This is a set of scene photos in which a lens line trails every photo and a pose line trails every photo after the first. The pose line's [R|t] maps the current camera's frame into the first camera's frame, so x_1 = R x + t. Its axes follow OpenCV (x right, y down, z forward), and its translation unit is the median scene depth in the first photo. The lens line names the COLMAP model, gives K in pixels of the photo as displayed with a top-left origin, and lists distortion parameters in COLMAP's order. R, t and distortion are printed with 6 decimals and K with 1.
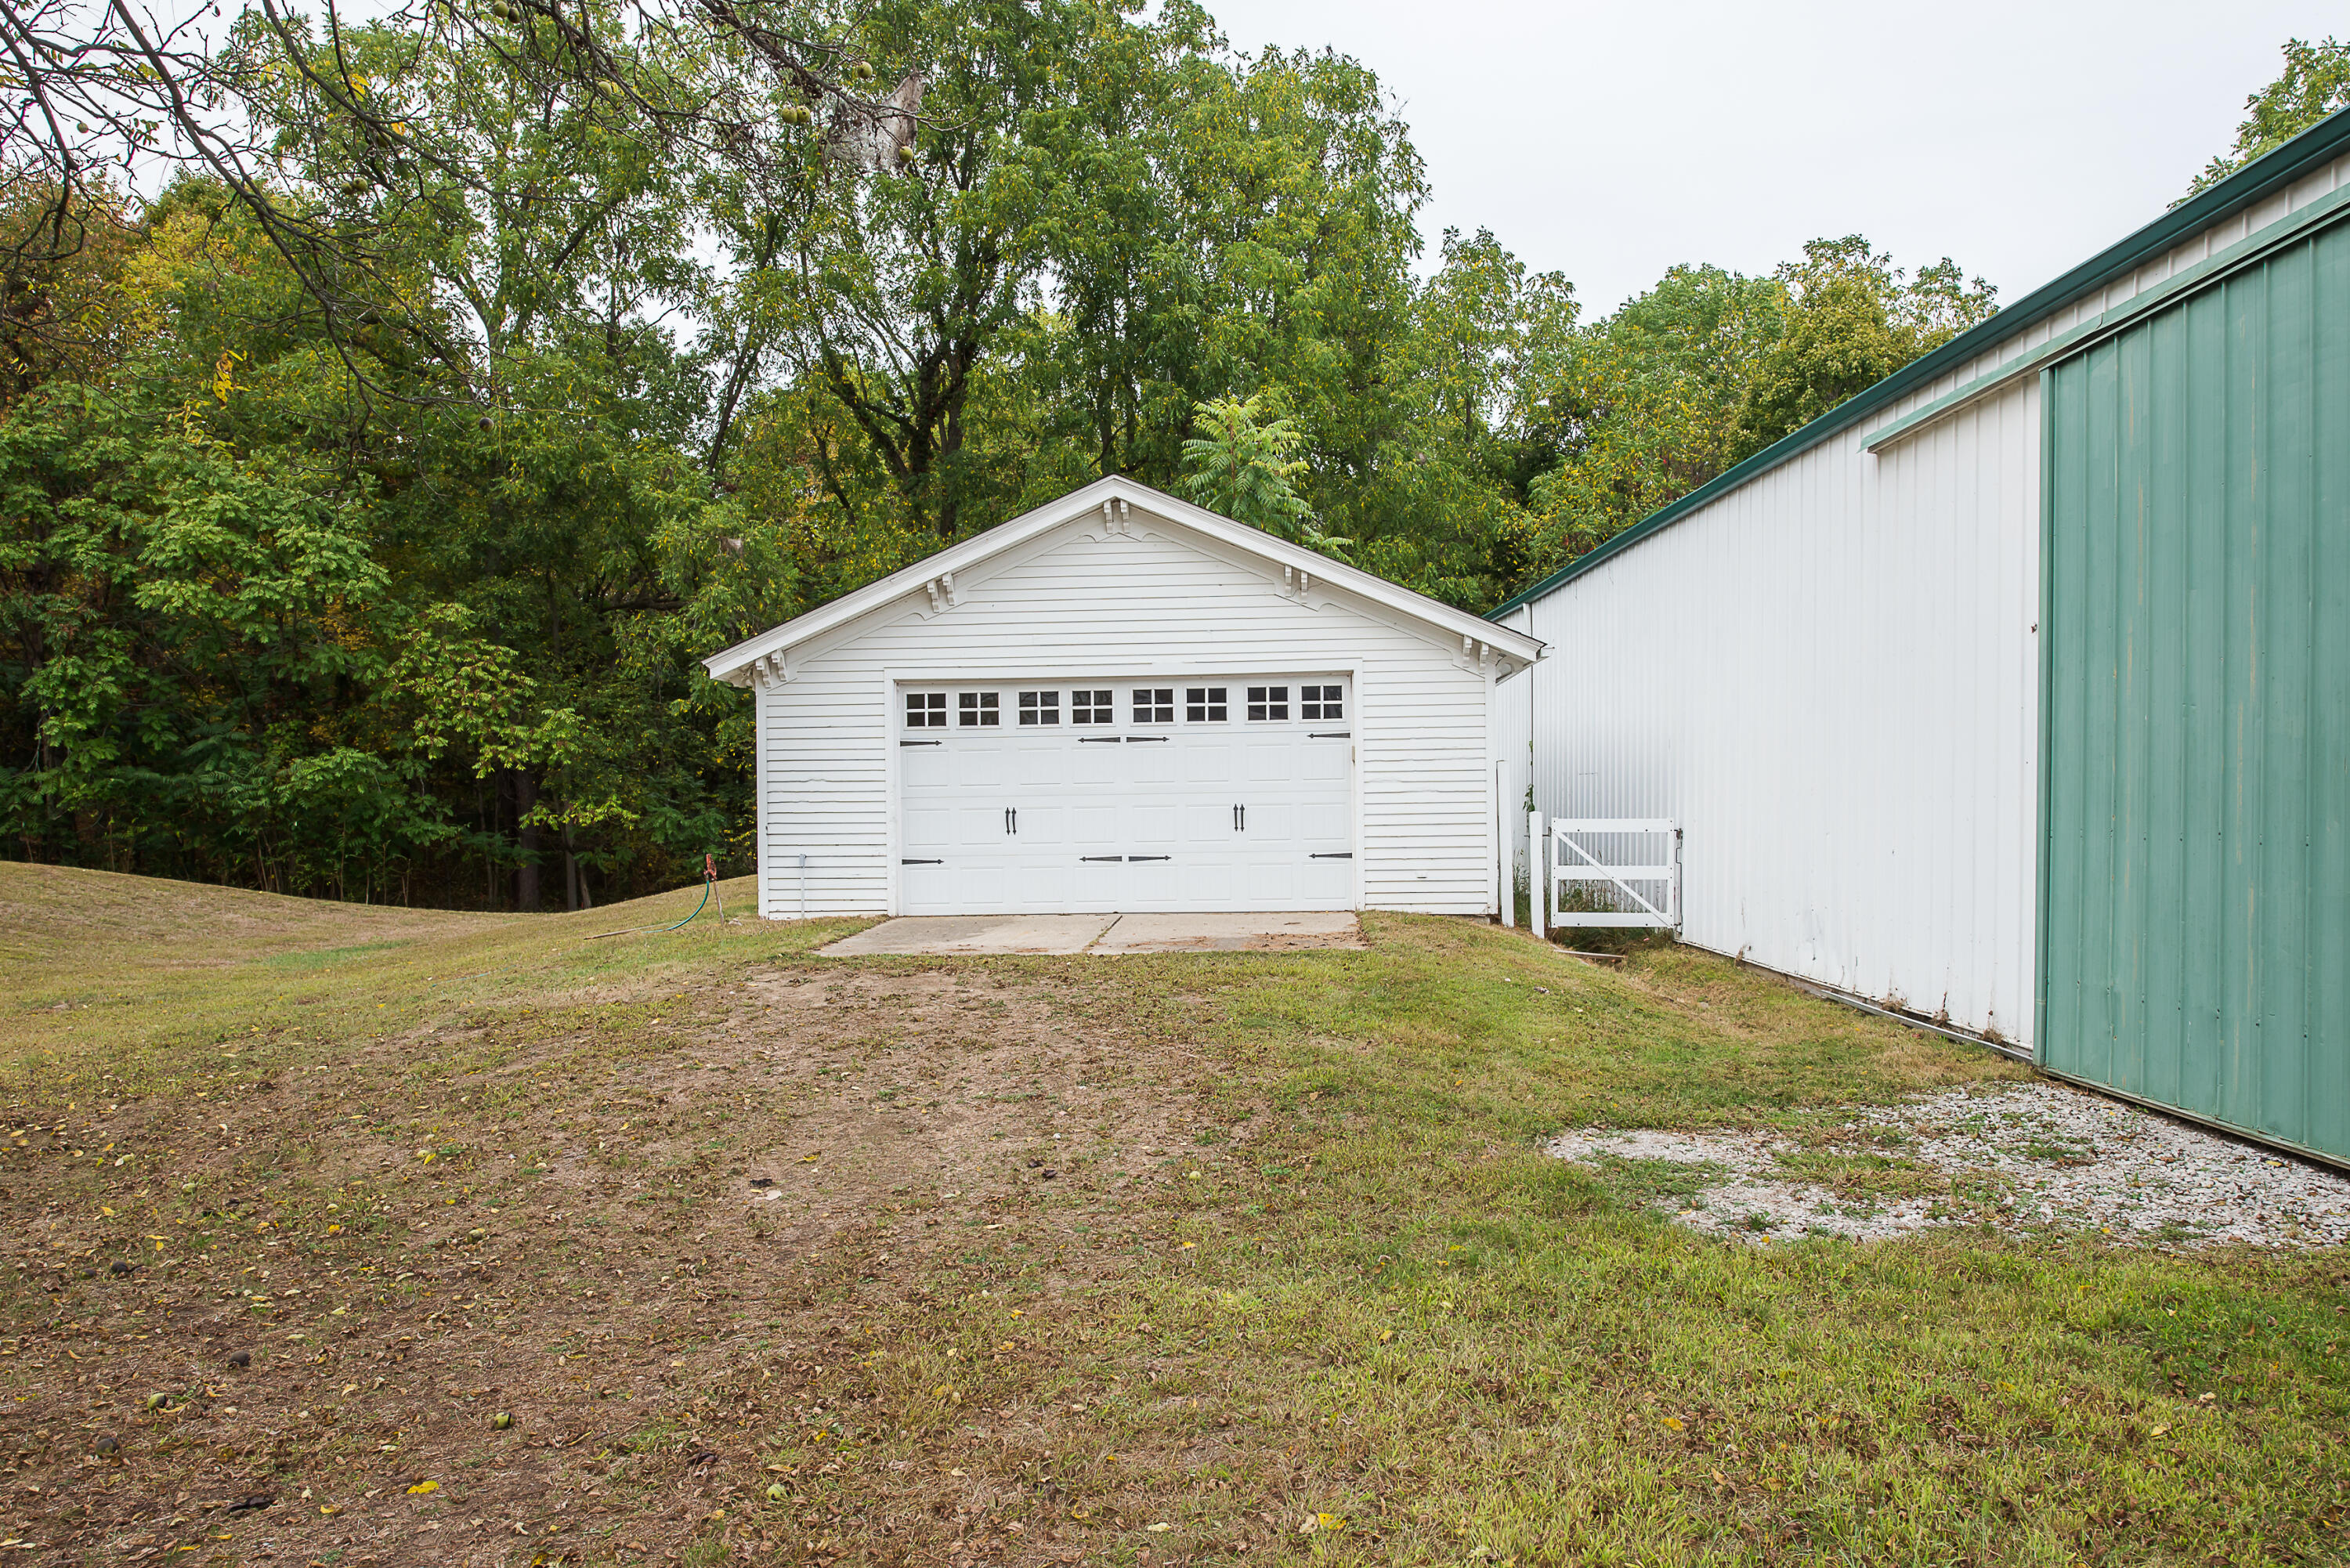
lens RADIAL K [[1587.1, 0, 1179.4], [0, 1587.1, 790.1], [0, 0, 1]] dist [-0.009376, -0.002852]
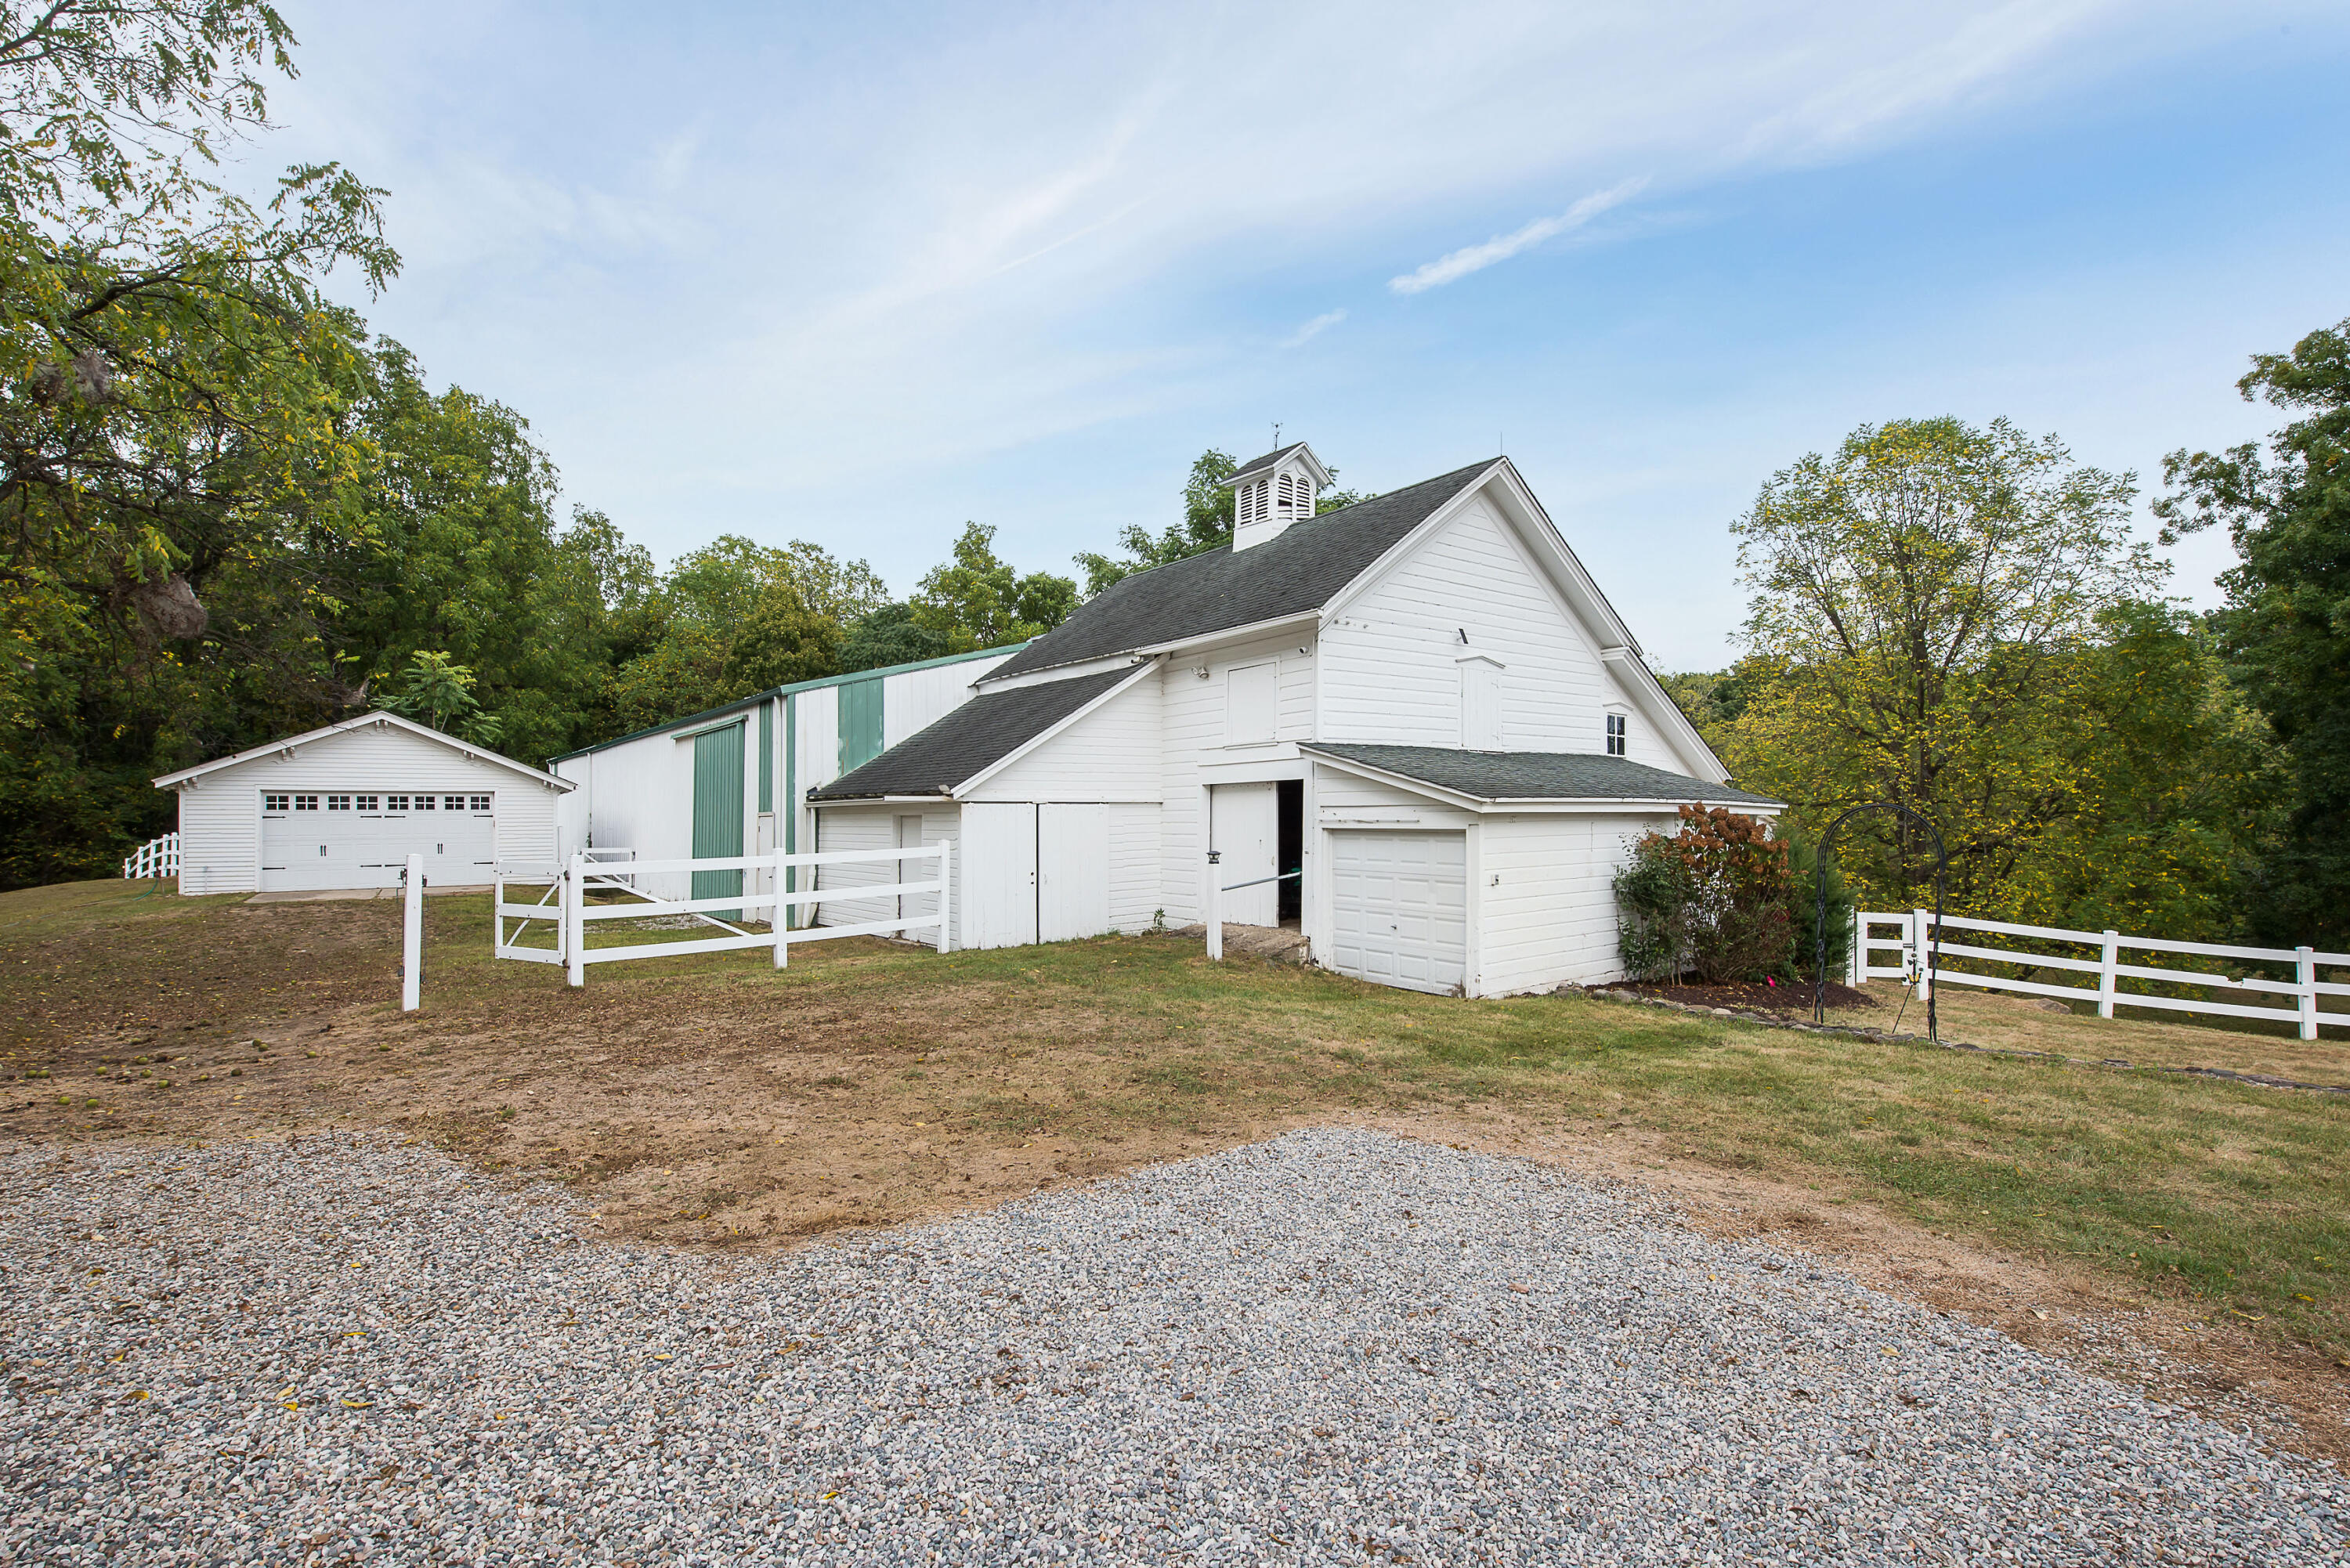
lens RADIAL K [[1001.1, 0, 1169.8], [0, 1001.1, 807.4], [0, 0, 1]] dist [-0.014541, -0.000519]
pose [[0.770186, 0.015254, 0.637637, -0.039630], [-0.007472, 0.999861, -0.014893, -0.016727], [-0.637776, 0.006706, 0.770193, -0.495983]]
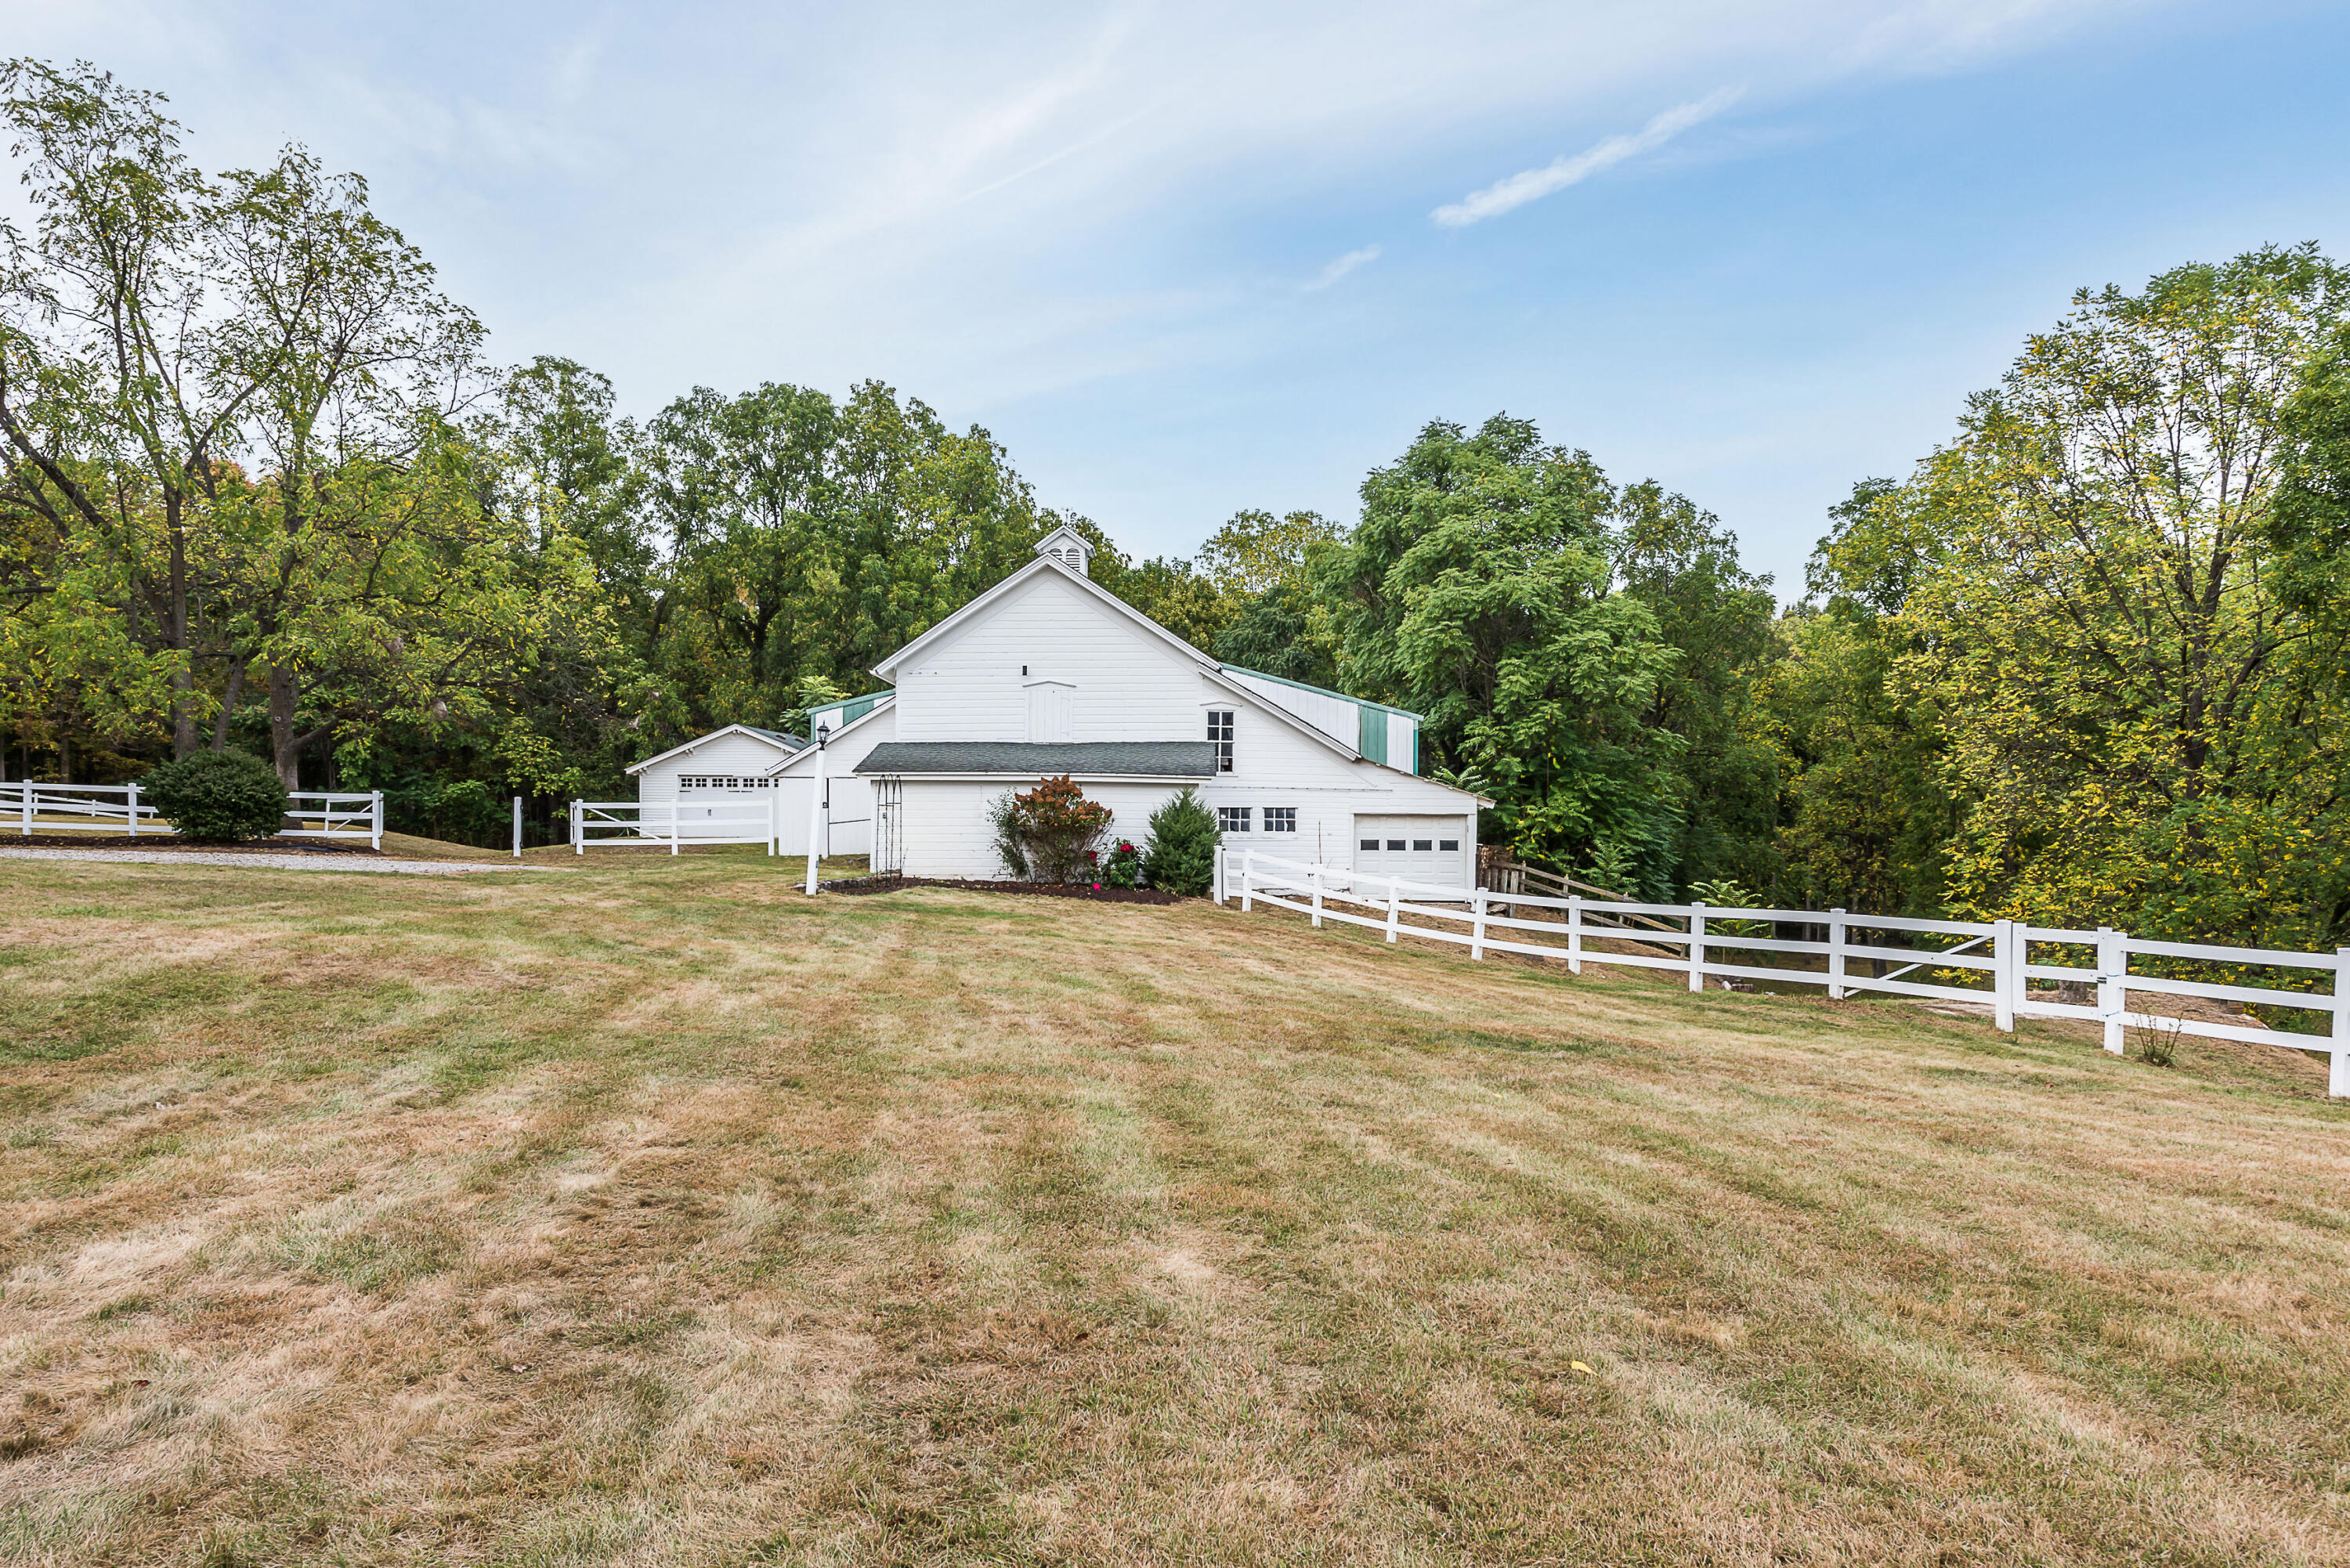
lens RADIAL K [[1395.0, 0, 1279.3], [0, 1395.0, 798.0], [0, 0, 1]] dist [0.035833, -0.008447]
pose [[0.993577, 0.018333, 0.111664, 0.454076], [-0.017449, 0.999808, -0.008886, -0.004628], [-0.111806, 0.006881, 0.993706, -1.294019]]
